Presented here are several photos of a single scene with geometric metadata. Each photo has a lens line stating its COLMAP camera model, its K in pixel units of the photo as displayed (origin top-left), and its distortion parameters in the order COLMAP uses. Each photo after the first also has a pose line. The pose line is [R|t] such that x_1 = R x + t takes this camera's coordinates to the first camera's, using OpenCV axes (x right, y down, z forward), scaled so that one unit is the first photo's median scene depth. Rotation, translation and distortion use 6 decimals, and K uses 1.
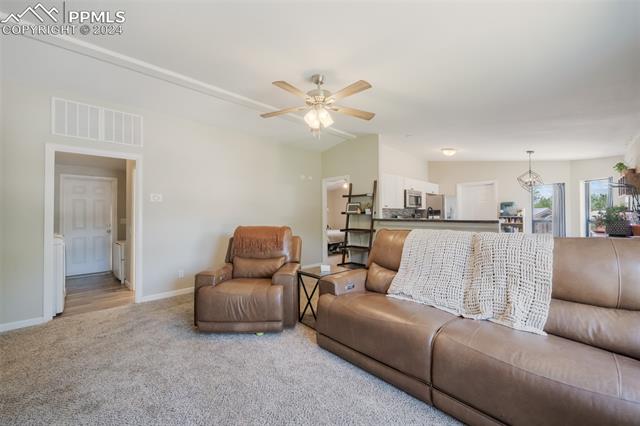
lens RADIAL K [[253.5, 0, 320.0], [0, 253.5, 216.1], [0, 0, 1]] dist [-0.001556, -0.000161]
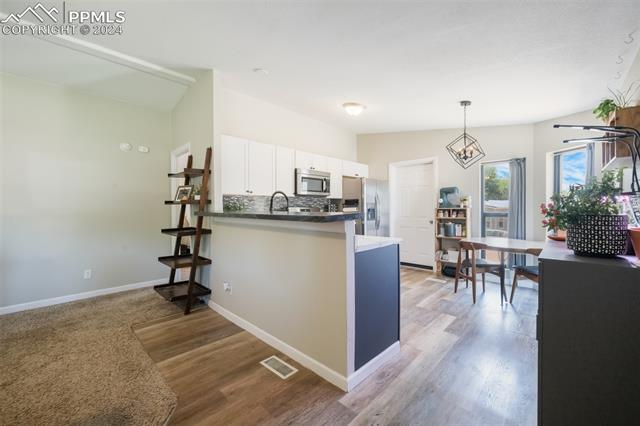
lens RADIAL K [[259.3, 0, 320.0], [0, 259.3, 213.0], [0, 0, 1]] dist [0.003023, 0.000028]
pose [[0.999378, -0.002346, 0.035194, 0.381237], [0.001812, 0.999883, 0.015200, 0.003141], [-0.035226, -0.015126, 0.999265, 0.317005]]
